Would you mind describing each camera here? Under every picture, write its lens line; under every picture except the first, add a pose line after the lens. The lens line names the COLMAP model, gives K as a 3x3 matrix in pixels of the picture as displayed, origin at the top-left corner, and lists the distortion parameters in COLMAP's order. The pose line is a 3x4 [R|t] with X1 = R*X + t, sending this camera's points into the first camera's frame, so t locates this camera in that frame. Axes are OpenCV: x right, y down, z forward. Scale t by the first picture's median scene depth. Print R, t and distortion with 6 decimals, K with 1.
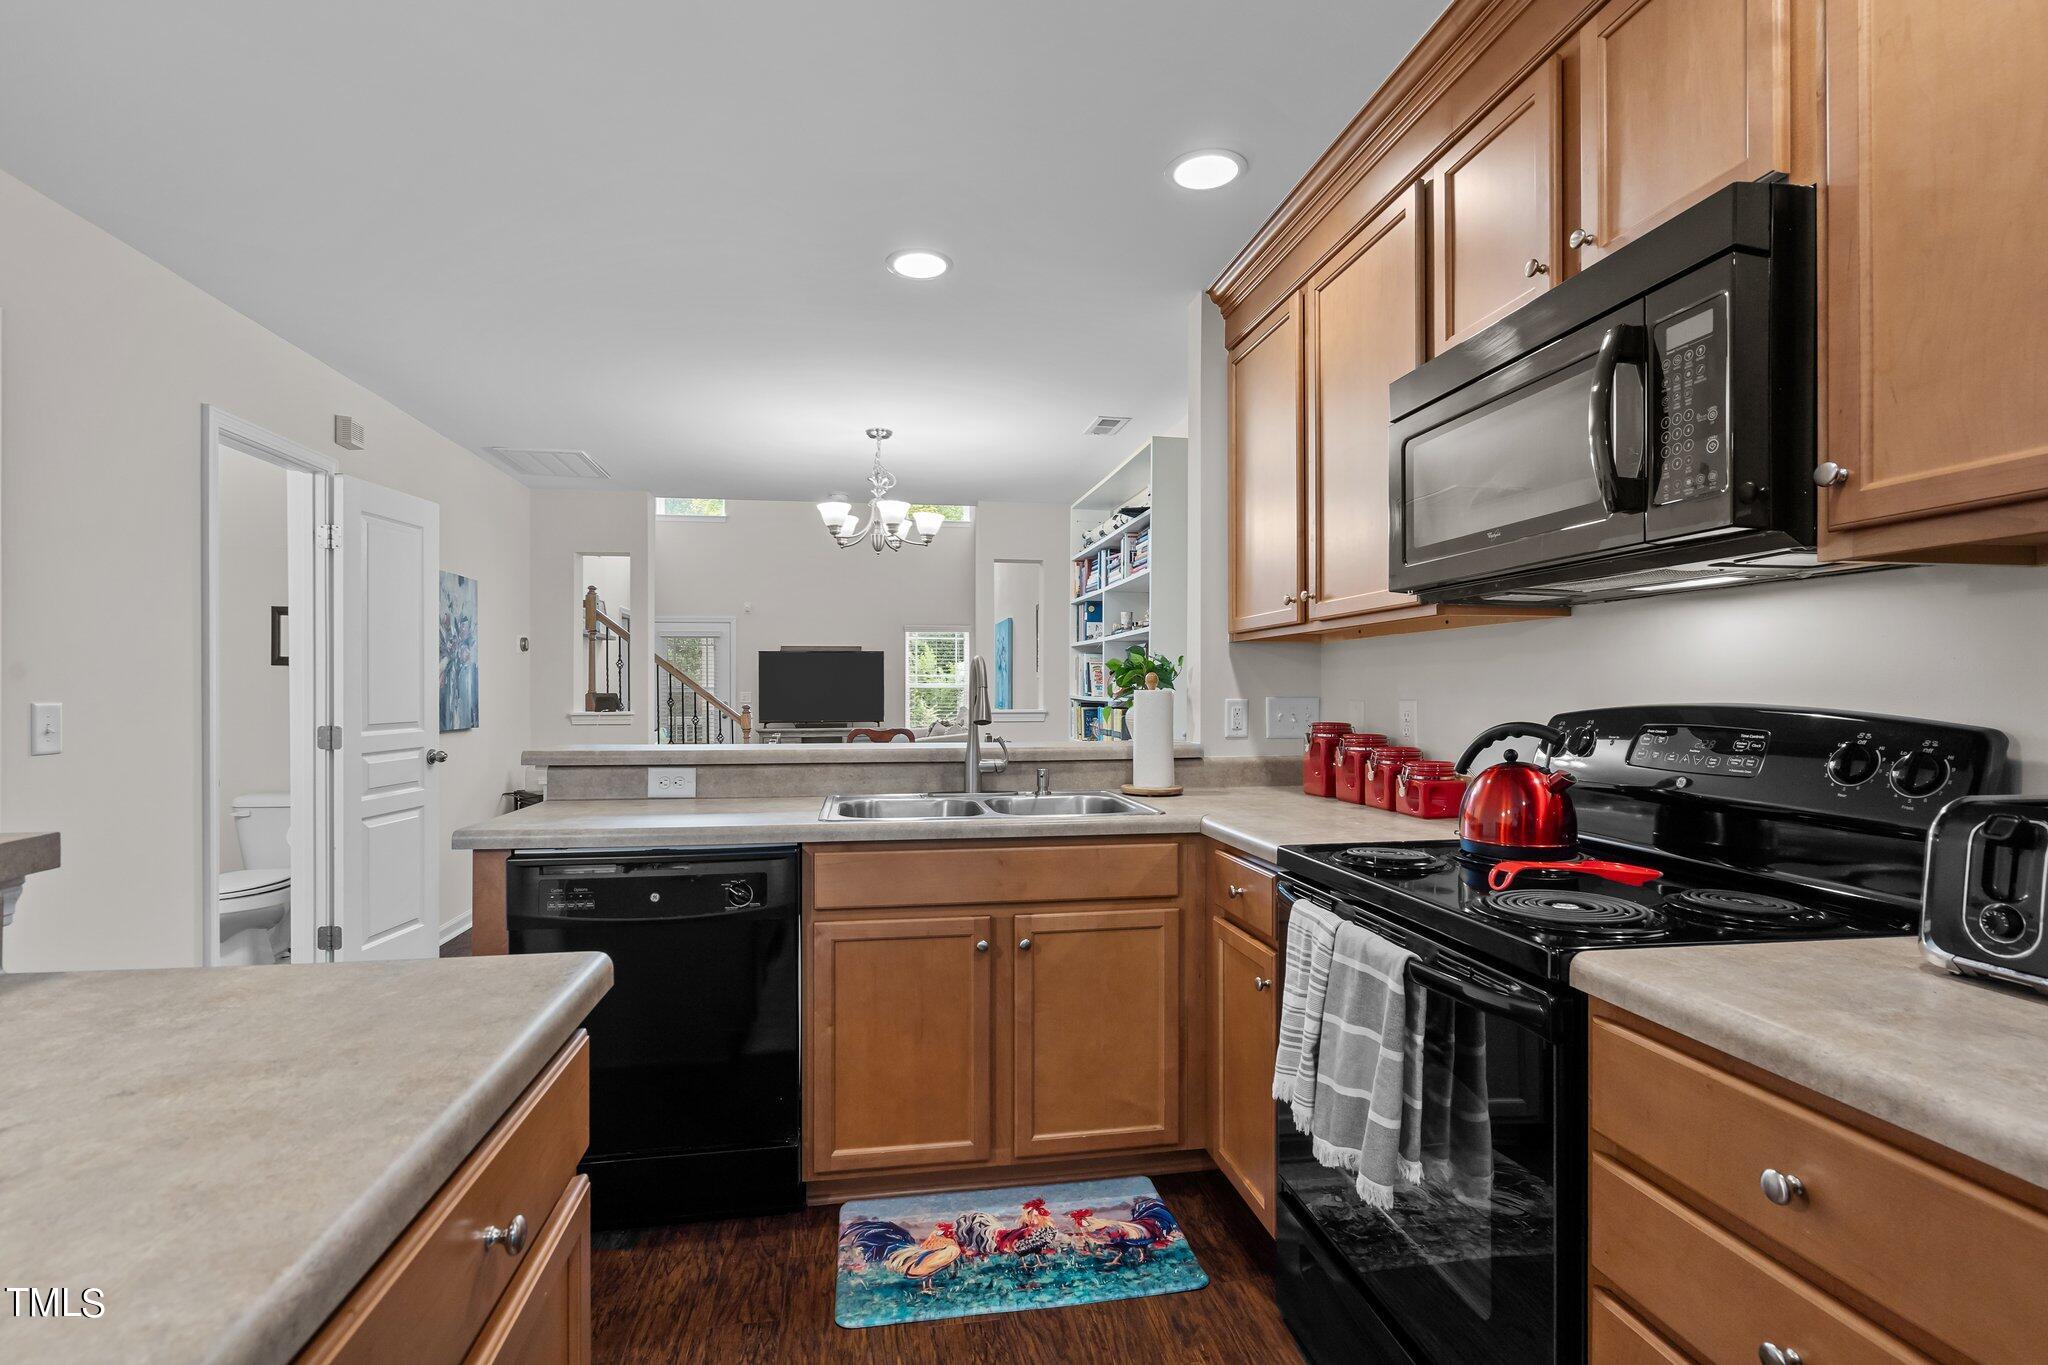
lens RADIAL K [[934.4, 0, 1023.9], [0, 934.4, 682.4], [0, 0, 1]] dist [-0.004994, 0.003339]
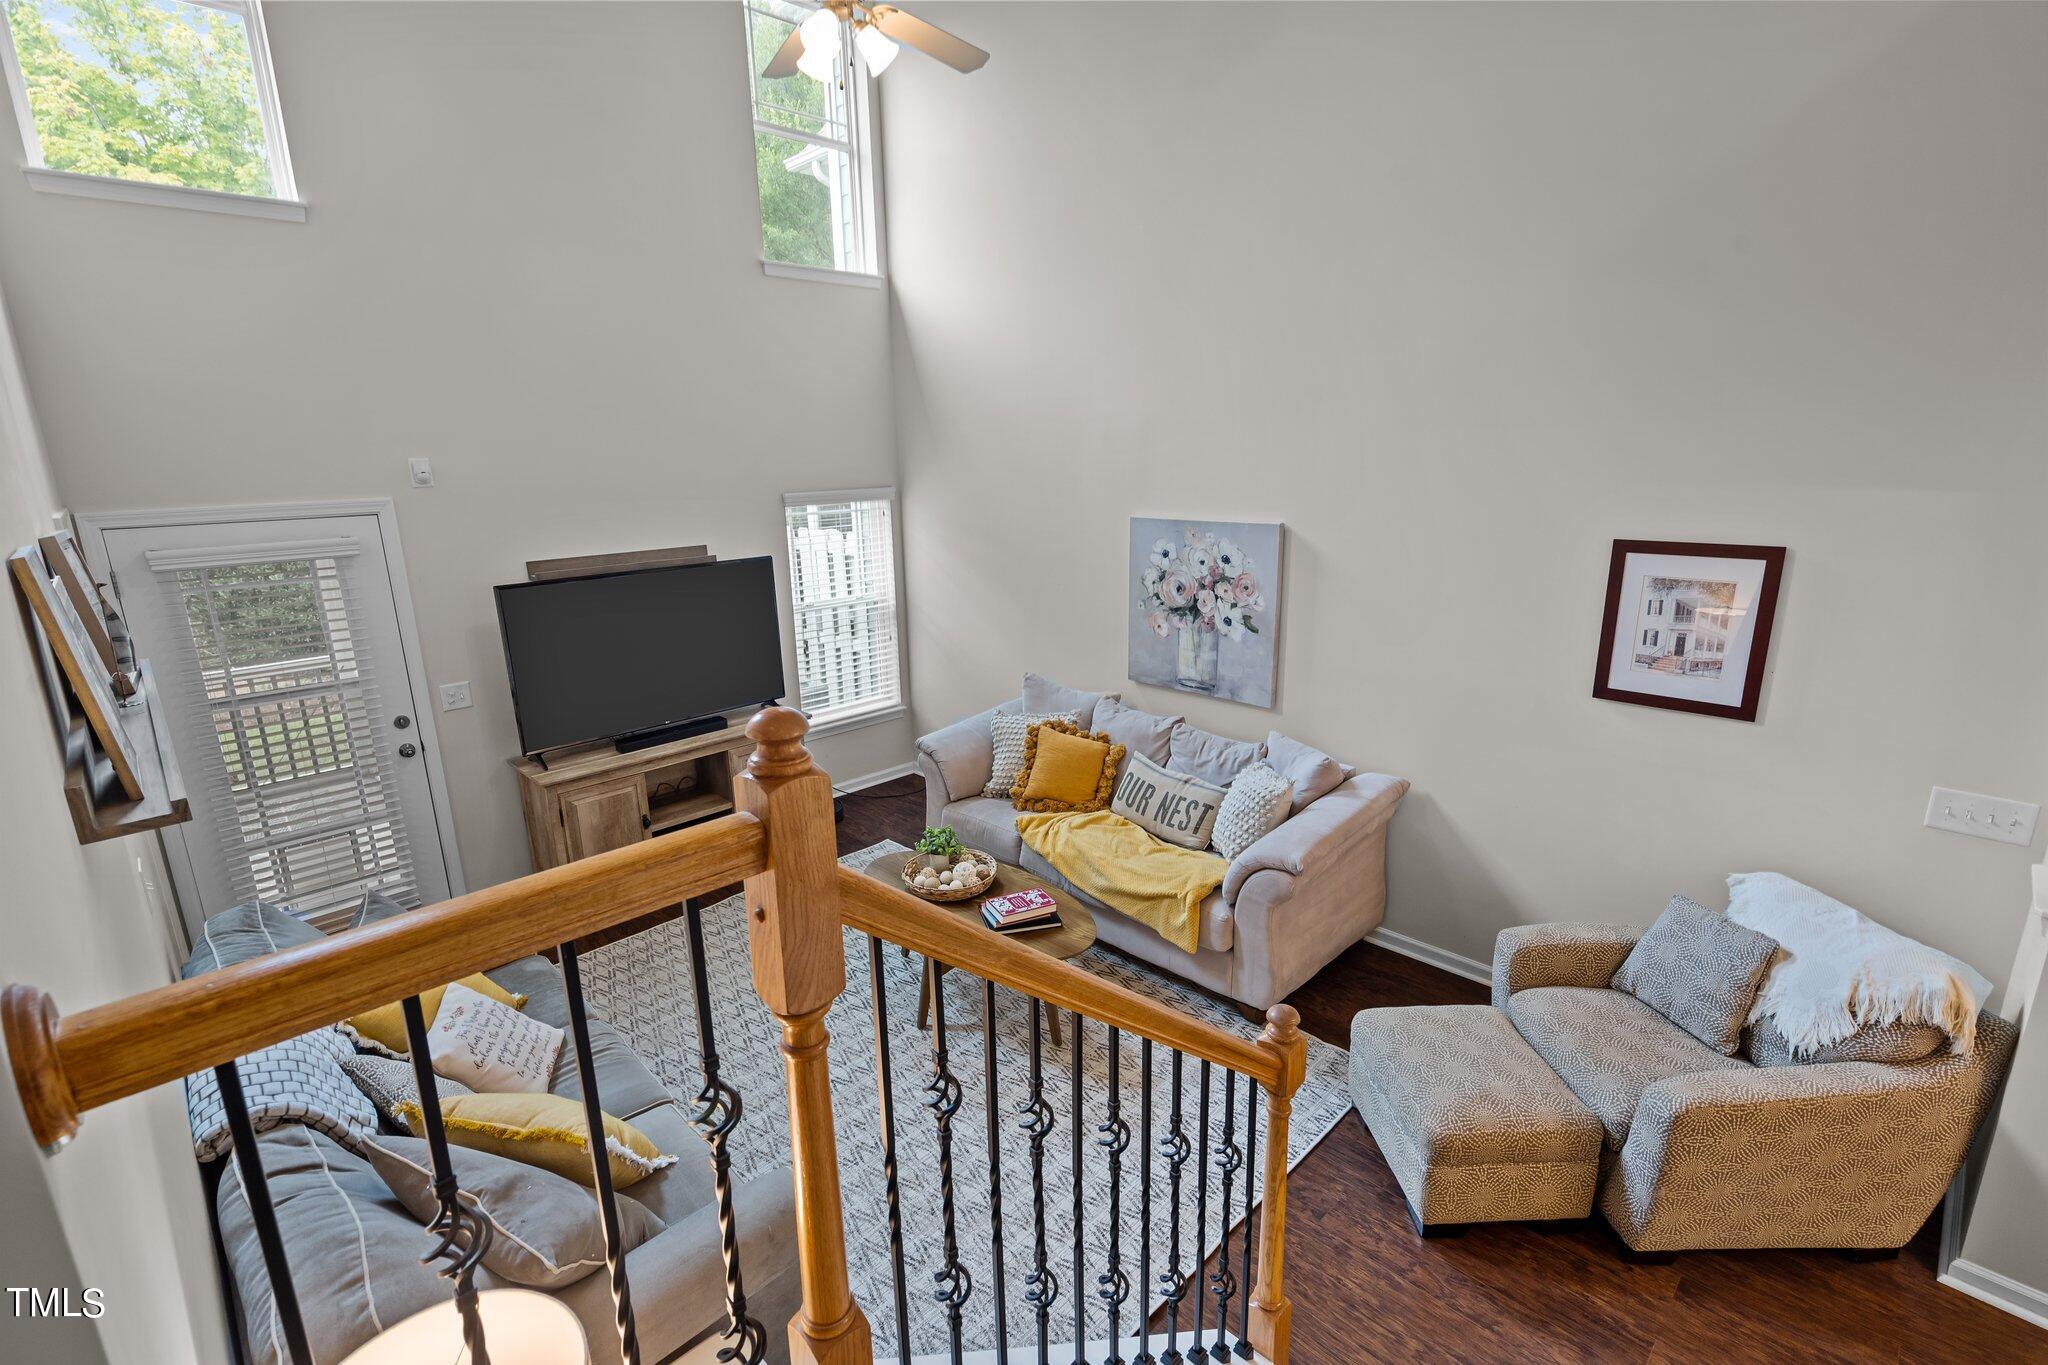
lens RADIAL K [[934.4, 0, 1016.5], [0, 934.4, 689.0], [0, 0, 1]] dist [-0.004994, 0.003339]
pose [[0.821594, -0.159112, 0.547419, -1.403613], [0.014214, 0.965679, 0.259349, -0.394124], [-0.569896, -0.205299, 0.795657, 2.372418]]
